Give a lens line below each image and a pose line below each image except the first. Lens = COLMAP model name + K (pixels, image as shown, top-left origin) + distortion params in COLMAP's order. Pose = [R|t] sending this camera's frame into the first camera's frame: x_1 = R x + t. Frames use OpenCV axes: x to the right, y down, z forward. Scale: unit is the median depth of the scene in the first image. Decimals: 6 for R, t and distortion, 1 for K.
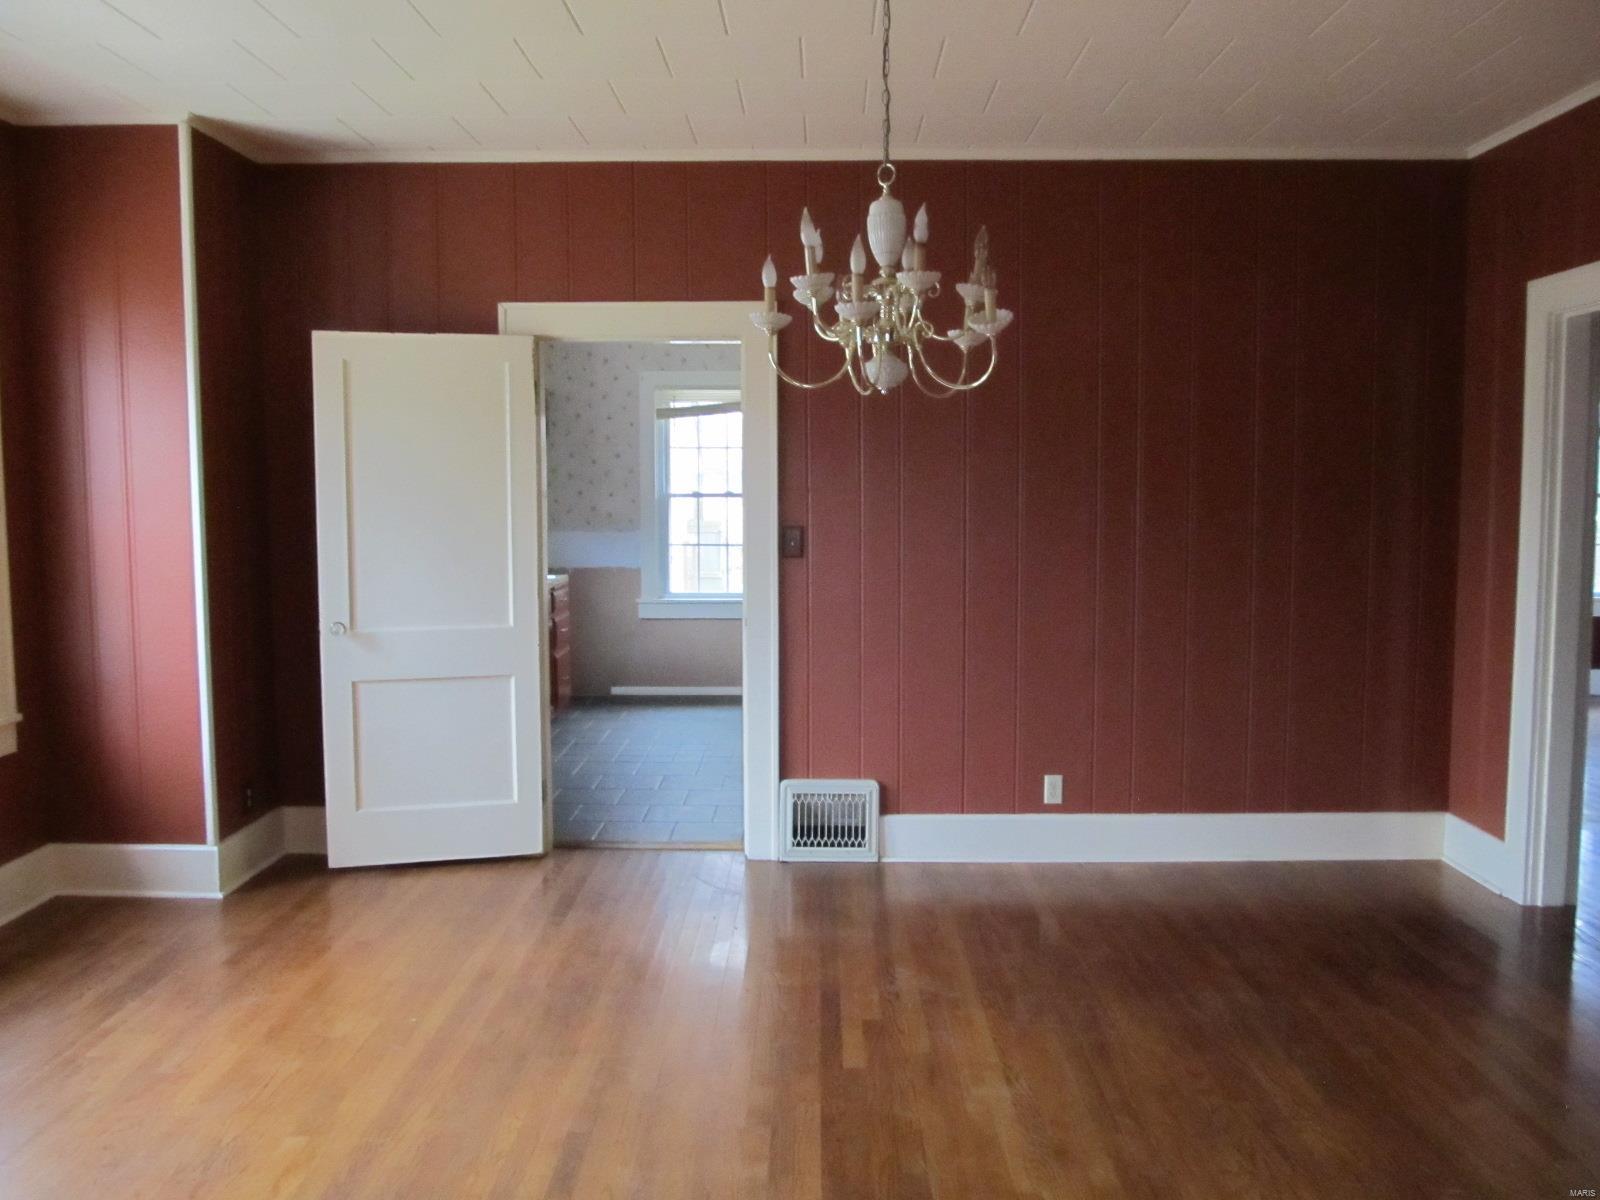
lens RADIAL K [[1294.9, 0, 800.0], [0, 1294.9, 600.0], [0, 0, 1]] dist [-0.036409, 0.000173]
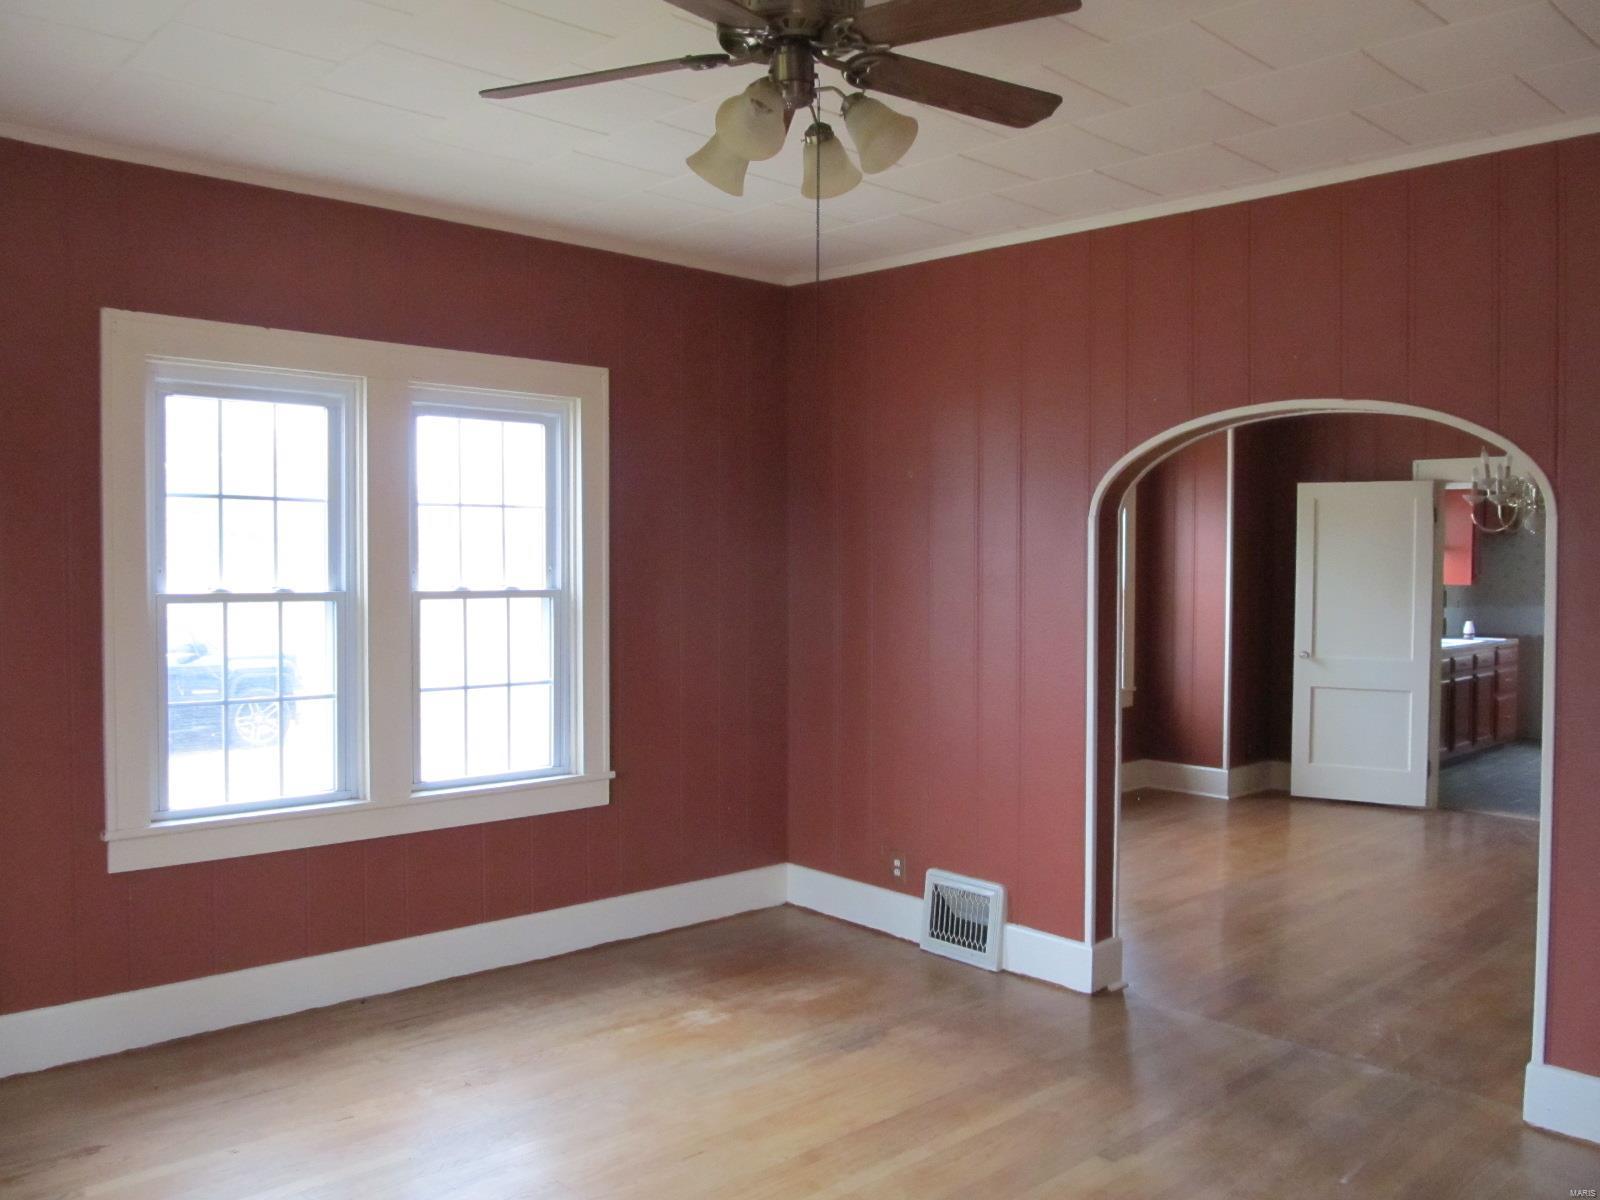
lens RADIAL K [[1294.9, 0, 800.0], [0, 1294.9, 600.0], [0, 0, 1]] dist [-0.036409, 0.000173]
pose [[0.704537, 0.032385, -0.708928, 0.378100], [-0.068096, 0.997434, -0.022110, 0.032815], [0.706393, 0.063853, 0.704934, -0.680429]]
